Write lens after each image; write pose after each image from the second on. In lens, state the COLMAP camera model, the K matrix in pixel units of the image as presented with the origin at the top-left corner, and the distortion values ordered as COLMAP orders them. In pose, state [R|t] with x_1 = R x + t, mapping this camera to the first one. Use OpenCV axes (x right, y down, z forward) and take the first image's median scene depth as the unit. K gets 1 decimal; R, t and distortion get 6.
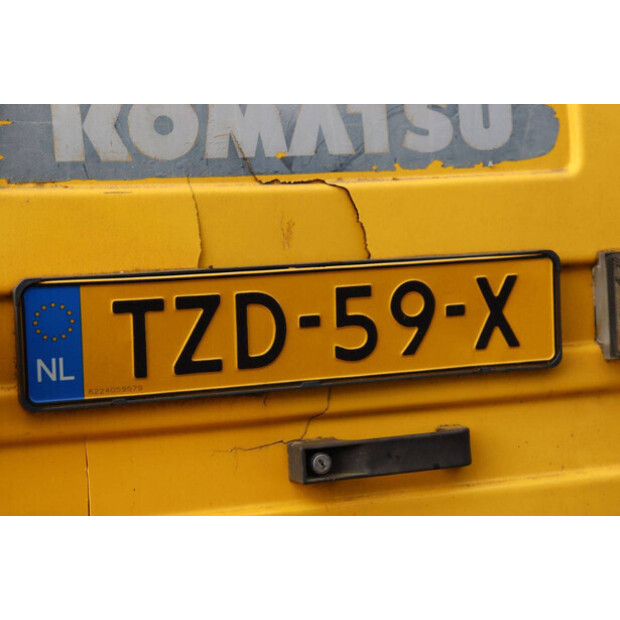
lens RADIAL K [[1473.6, 0, 310.0], [0, 1473.6, 310.0], [0, 0, 1]] dist [0.425007, 0.454912]
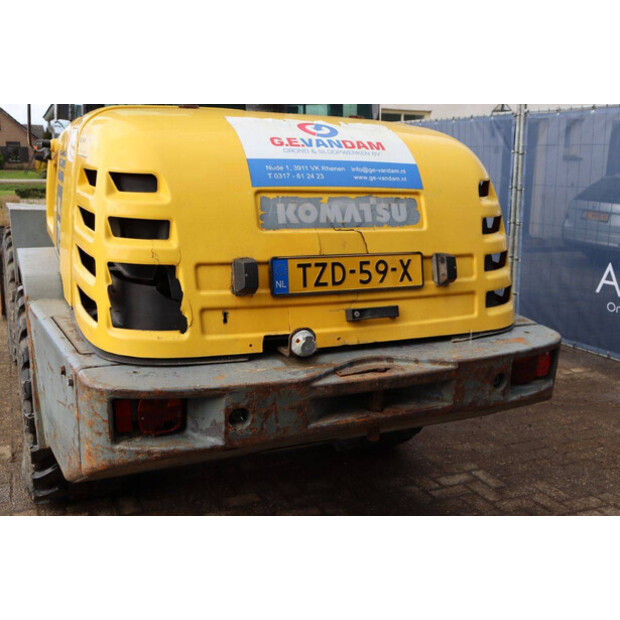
lens RADIAL K [[667.9, 0, 310.0], [0, 667.9, 310.0], [0, 0, 1]] dist [-0.026770, -0.004883]
pose [[0.996193, -0.020536, 0.084722, -0.219613], [0.024847, 0.998433, -0.050149, 0.164309], [-0.083559, 0.052063, 0.995142, -0.465296]]
